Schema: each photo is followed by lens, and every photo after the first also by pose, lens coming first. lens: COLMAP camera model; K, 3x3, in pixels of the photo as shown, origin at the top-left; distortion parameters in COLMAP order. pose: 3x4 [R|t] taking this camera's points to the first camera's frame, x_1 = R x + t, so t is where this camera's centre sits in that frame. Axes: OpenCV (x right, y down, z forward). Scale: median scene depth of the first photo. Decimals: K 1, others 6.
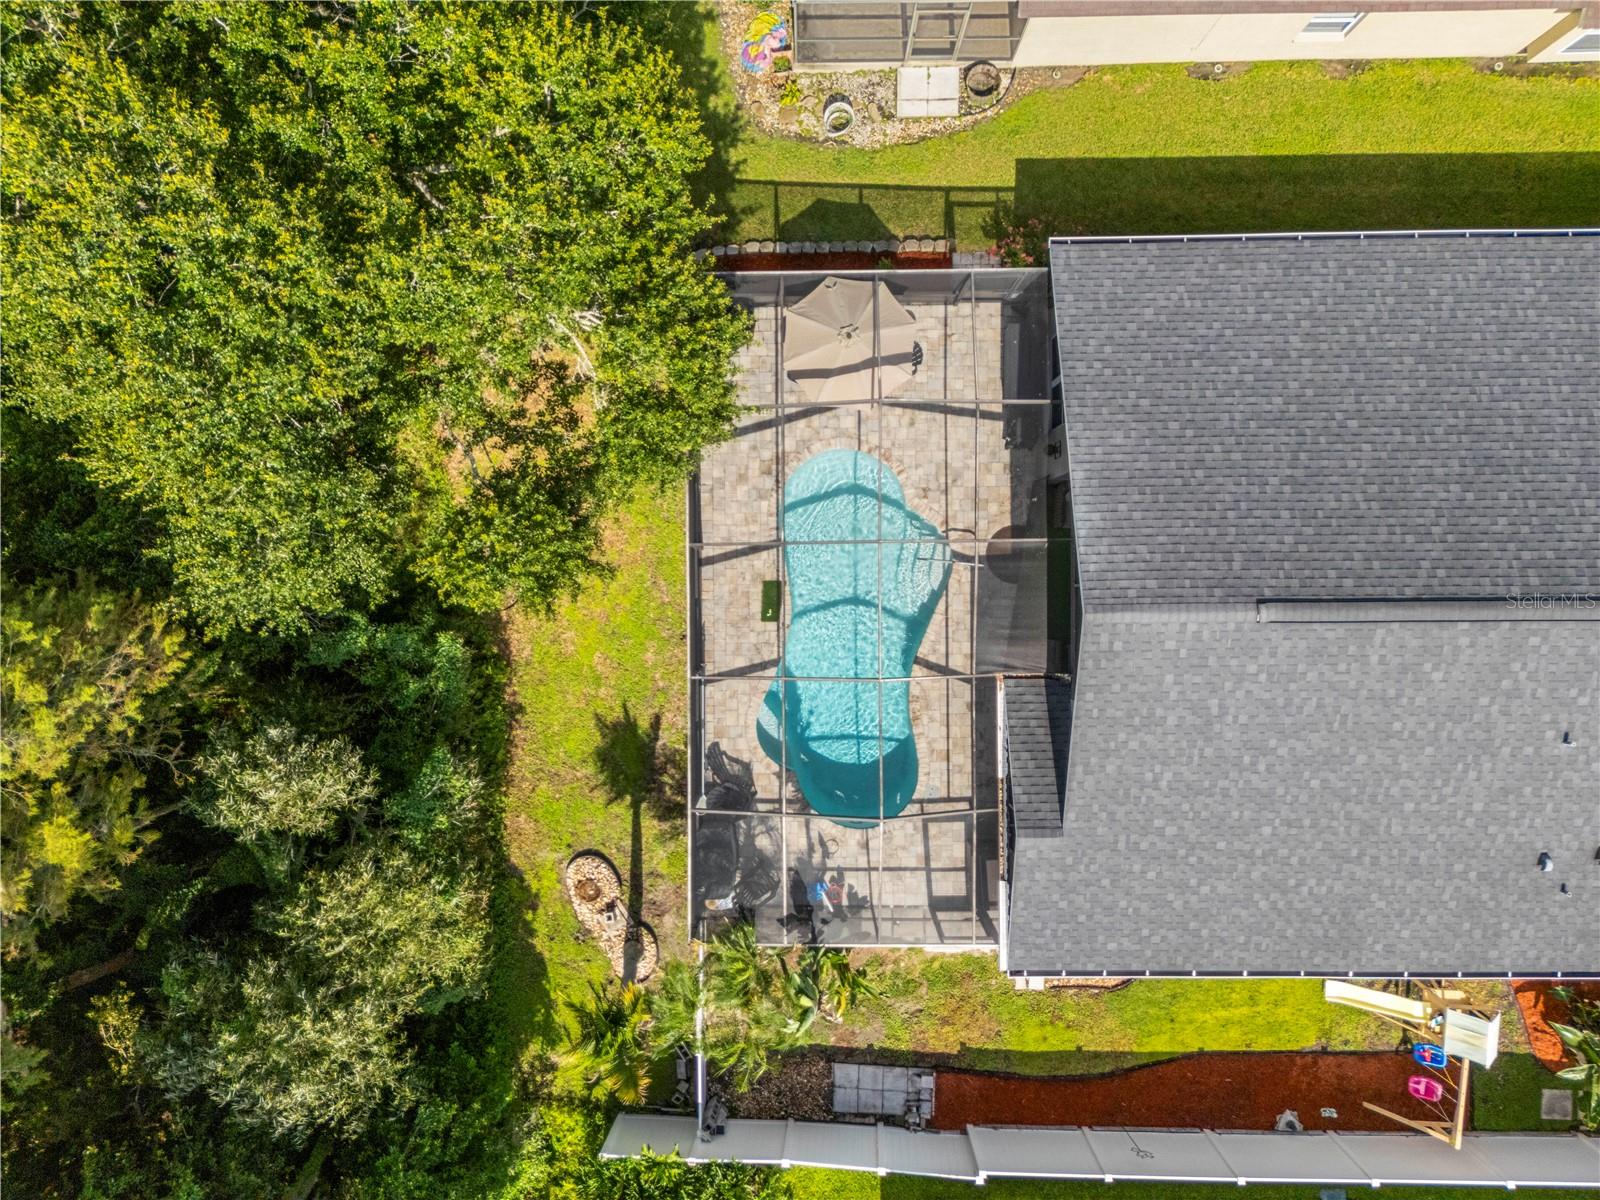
lens RADIAL K [[1173.9, 0, 800.0], [0, 1173.9, 600.0], [0, 0, 1]] dist [0.064500, -0.042964]
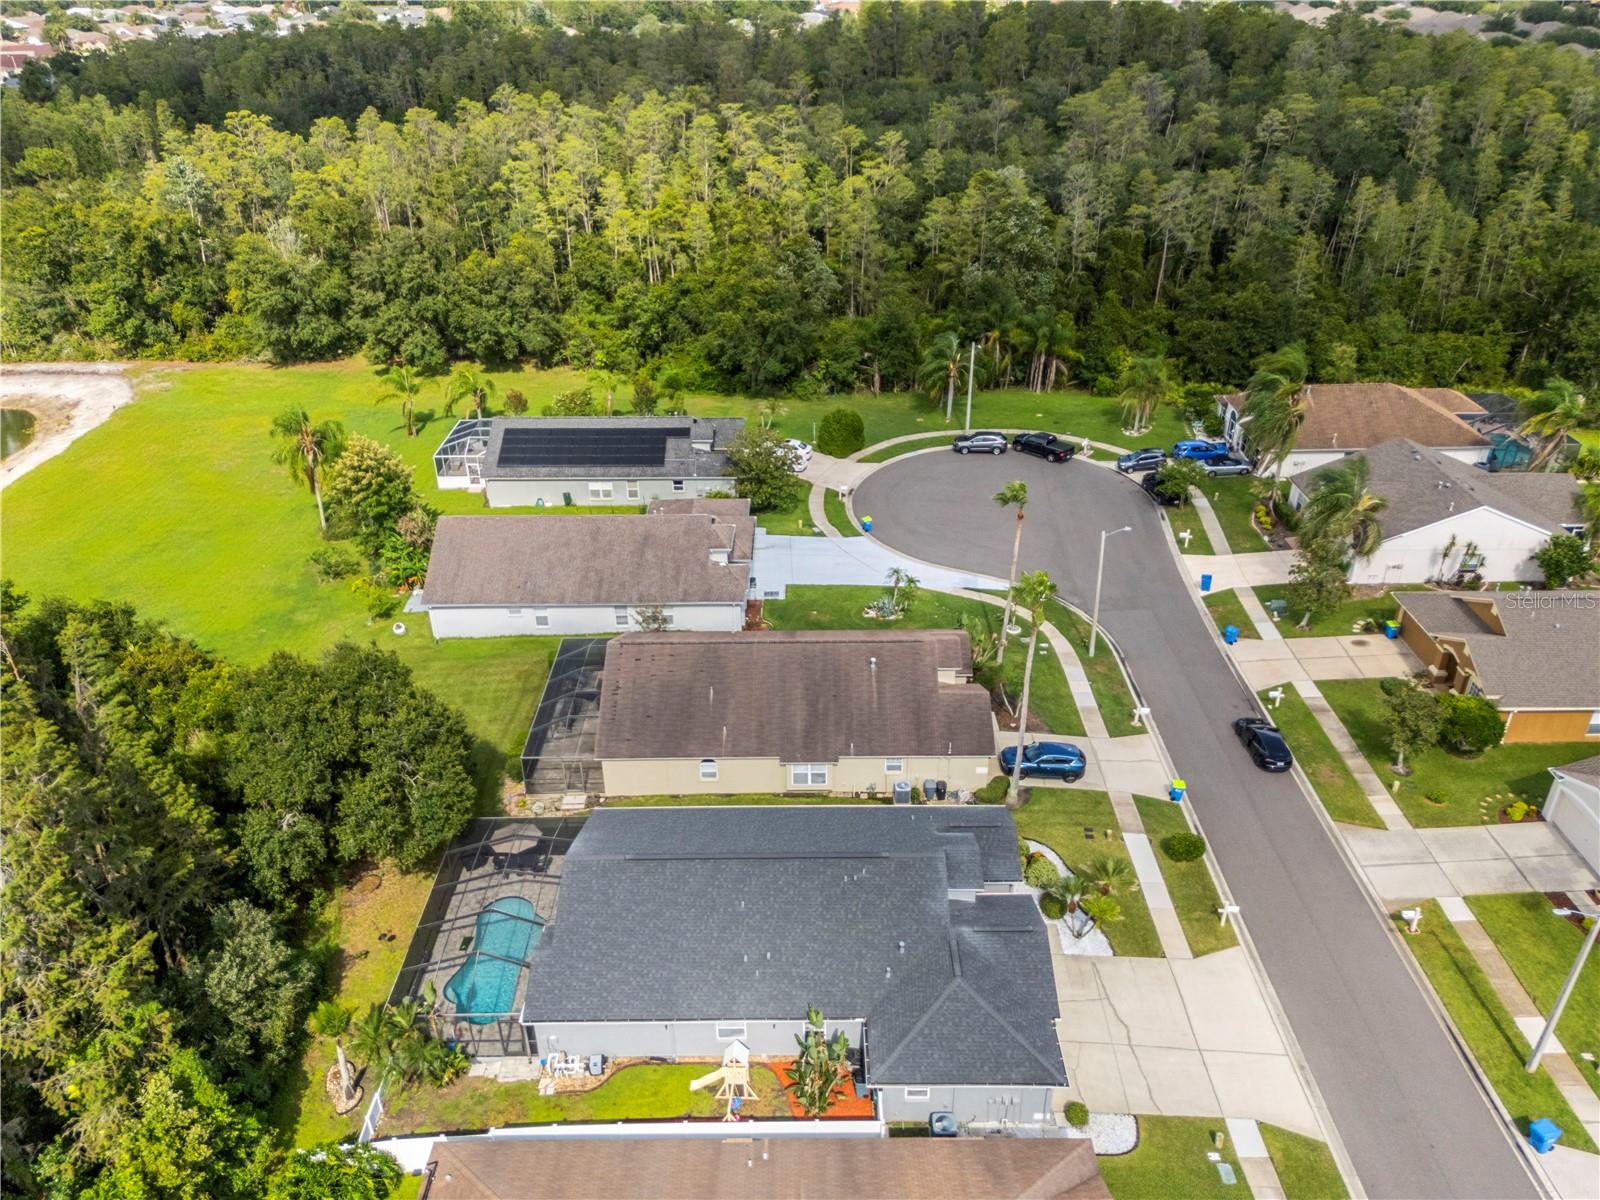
lens RADIAL K [[1173.9, 0, 800.0], [0, 1173.9, 600.0], [0, 0, 1]] dist [0.064500, -0.042964]
pose [[0.999947, 0.003161, -0.009822, 0.647940], [-0.010142, 0.476175, -0.879292, 1.707265], [0.001898, 0.879345, 0.476182, -0.681572]]
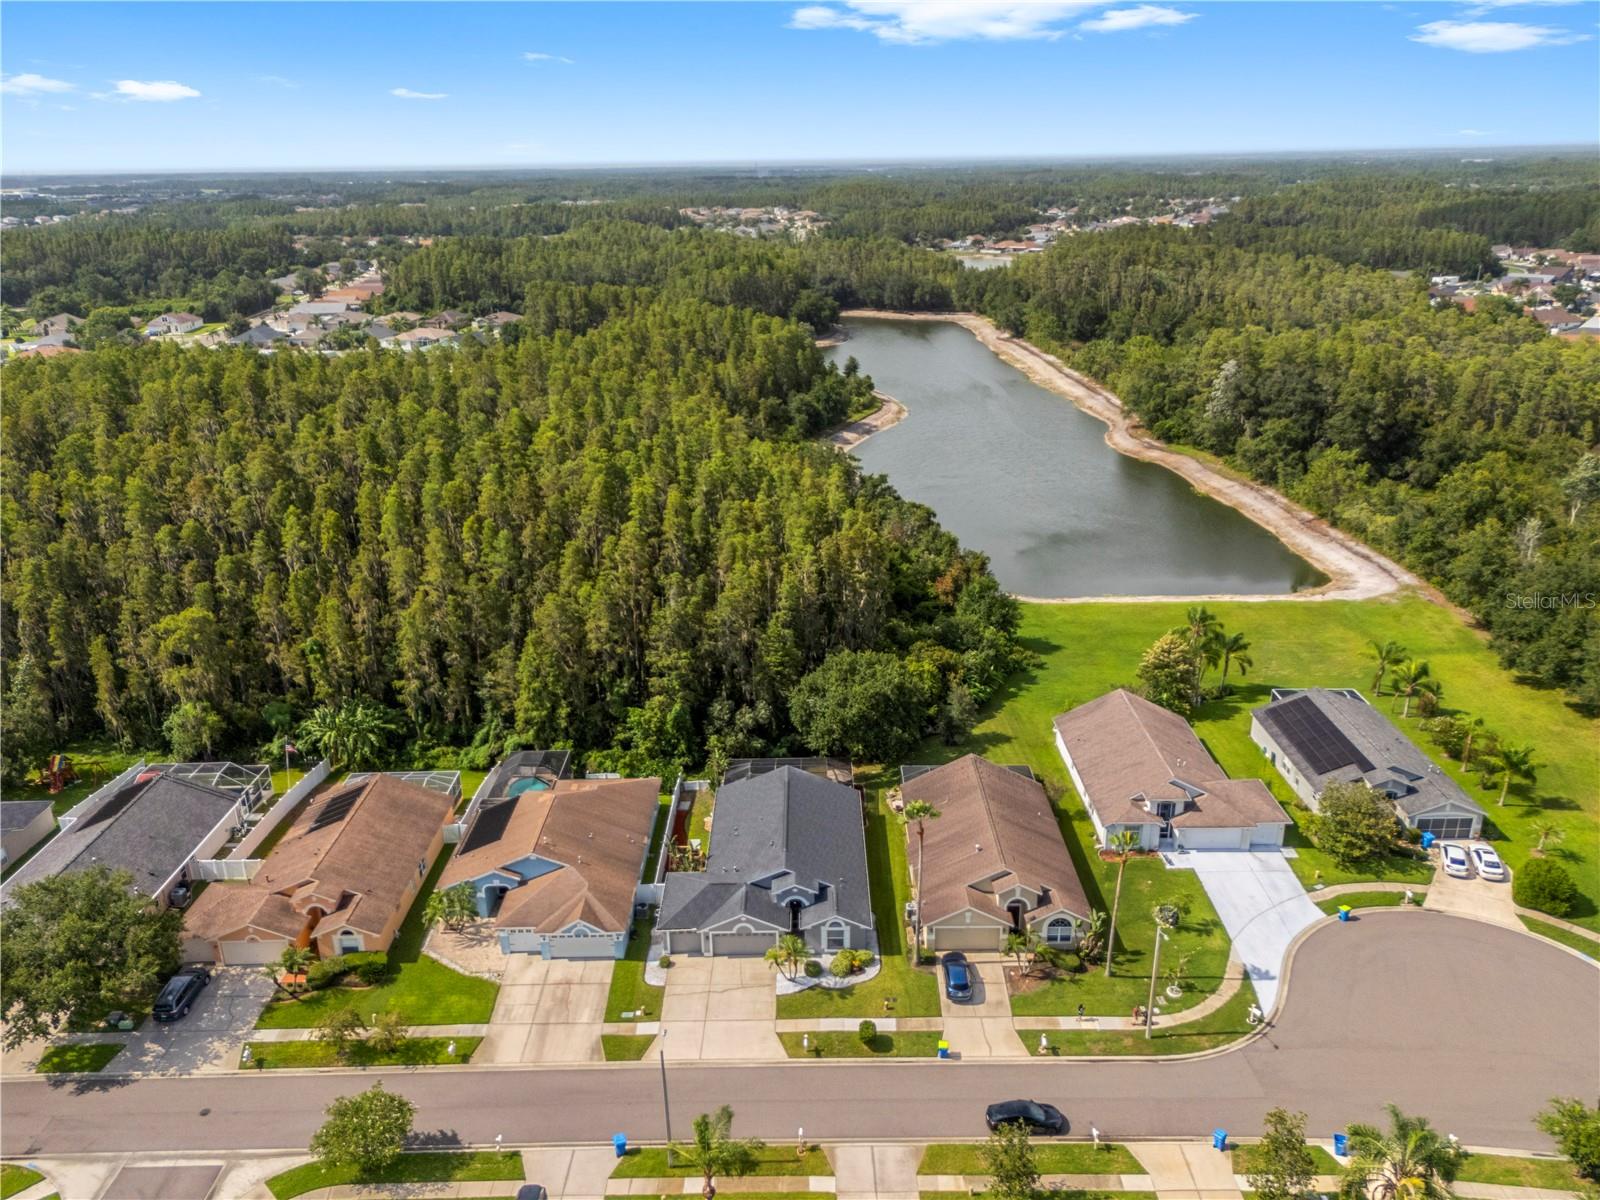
lens RADIAL K [[1173.9, 0, 800.0], [0, 1173.9, 600.0], [0, 0, 1]] dist [0.064500, -0.042964]
pose [[-0.010397, 0.354530, -0.934987, 4.204446], [-0.999945, -0.004735, 0.009324, -0.078057], [-0.001122, 0.935033, 0.354560, -1.423754]]
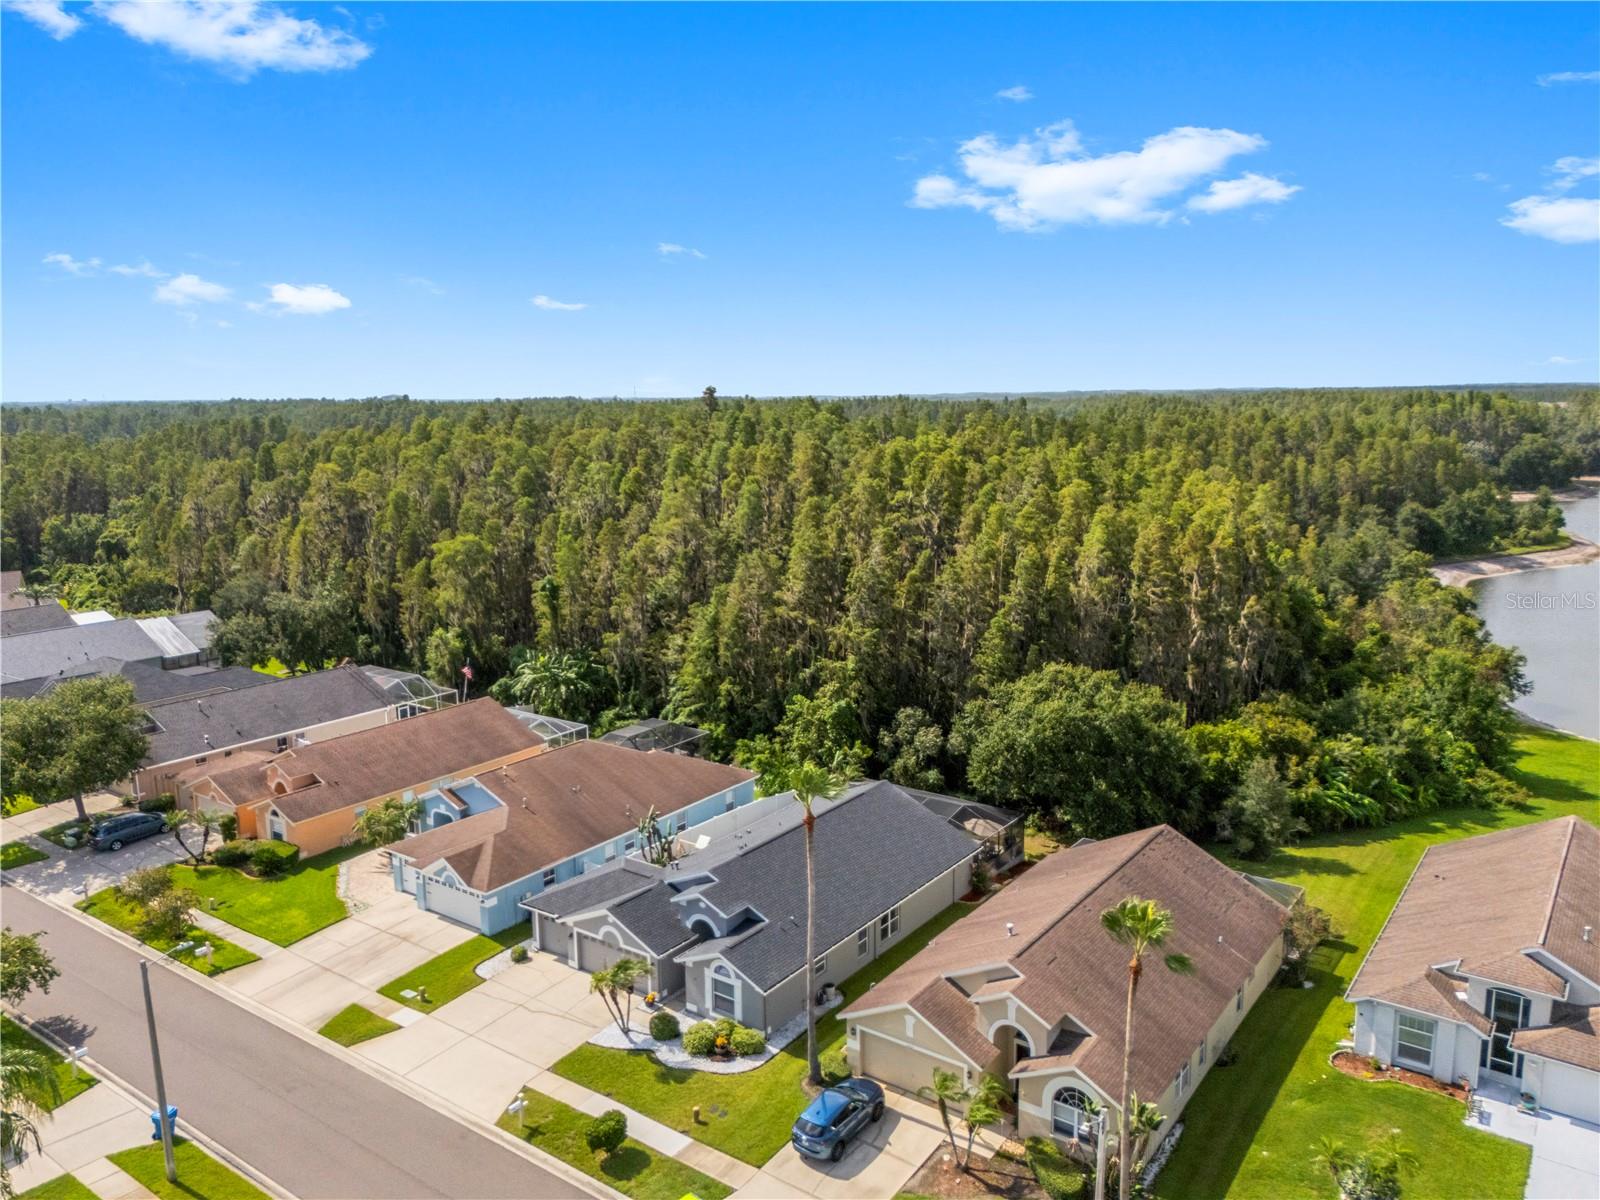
lens RADIAL K [[1173.9, 0, 800.0], [0, 1173.9, 600.0], [0, 0, 1]] dist [0.064500, -0.042964]
pose [[-0.593612, 0.154877, -0.789707, 2.649415], [-0.804747, -0.110934, 0.583161, -1.533132], [0.002713, 0.981686, 0.190488, -0.254462]]
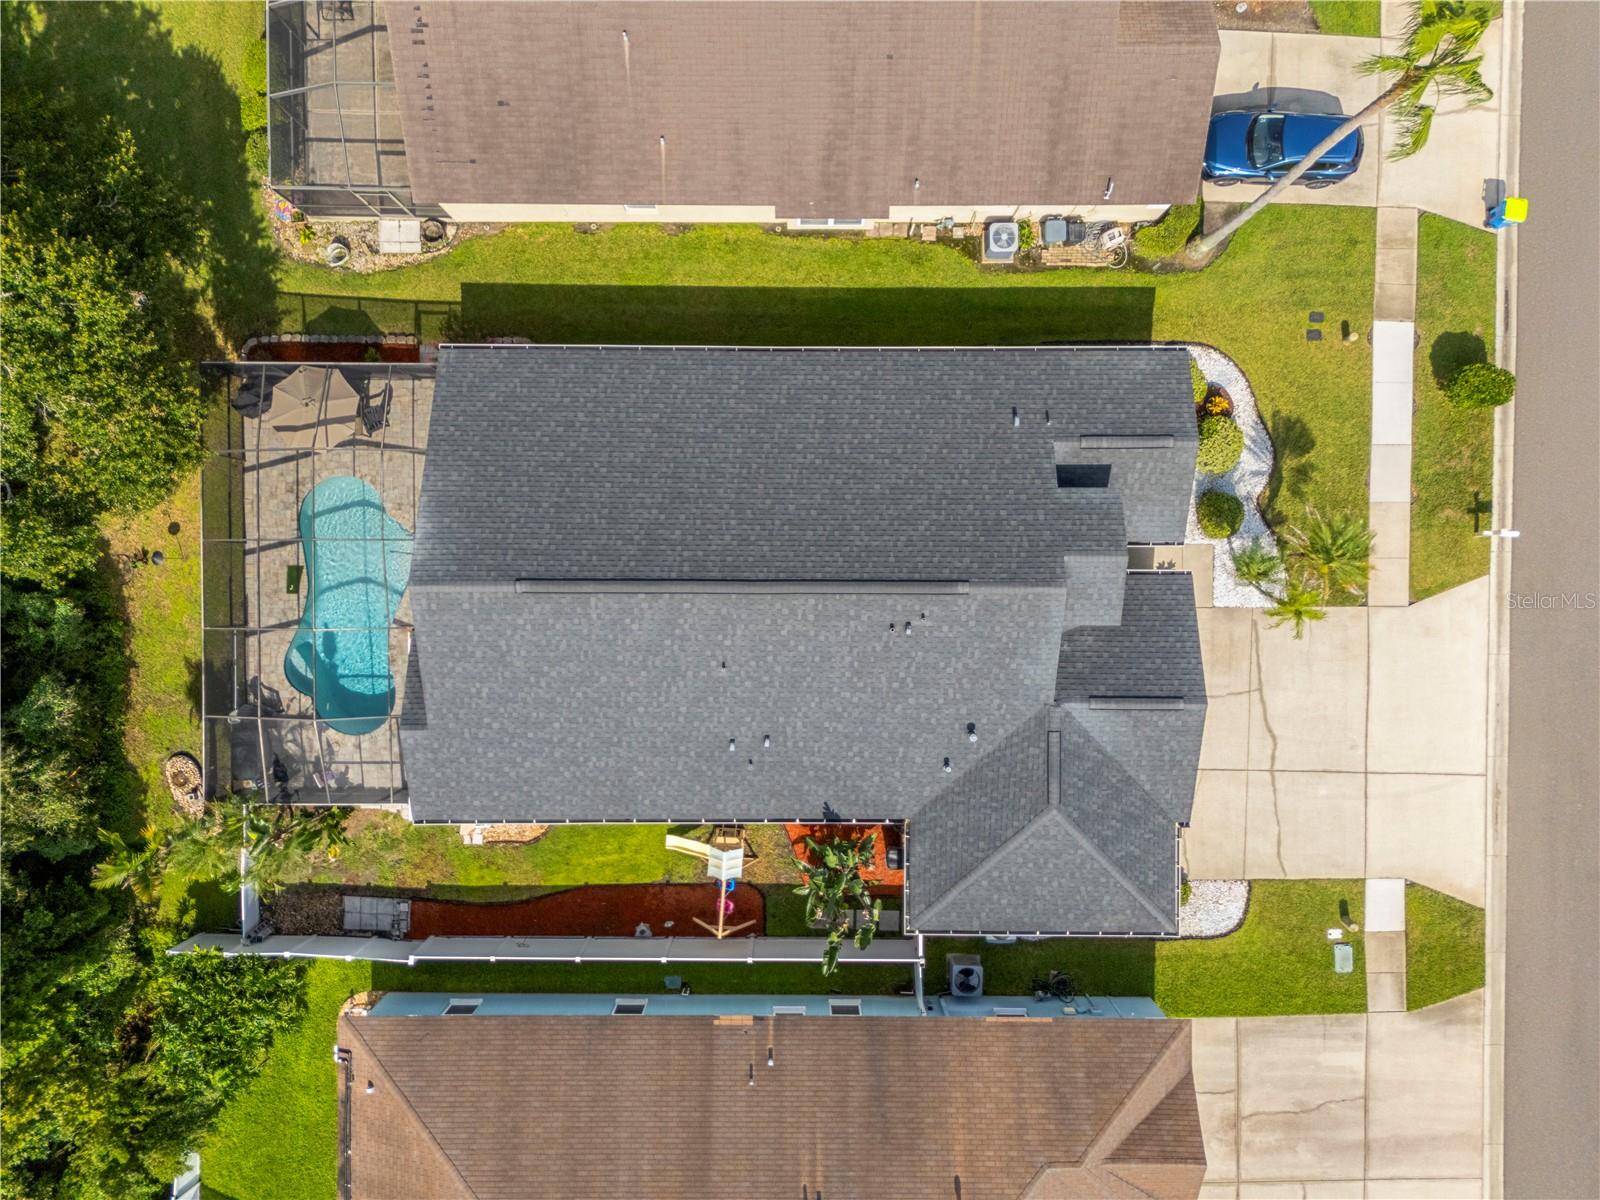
lens RADIAL K [[1180.1, 0, 800.0], [0, 1180.1, 600.0], [0, 0, 1]] dist [0.067133, -0.056769]
pose [[0.999932, 0.009031, 0.007360, 0.601265], [-0.009055, 0.999954, 0.003232, 0.016023], [-0.007330, -0.003299, 0.999968, -0.496644]]
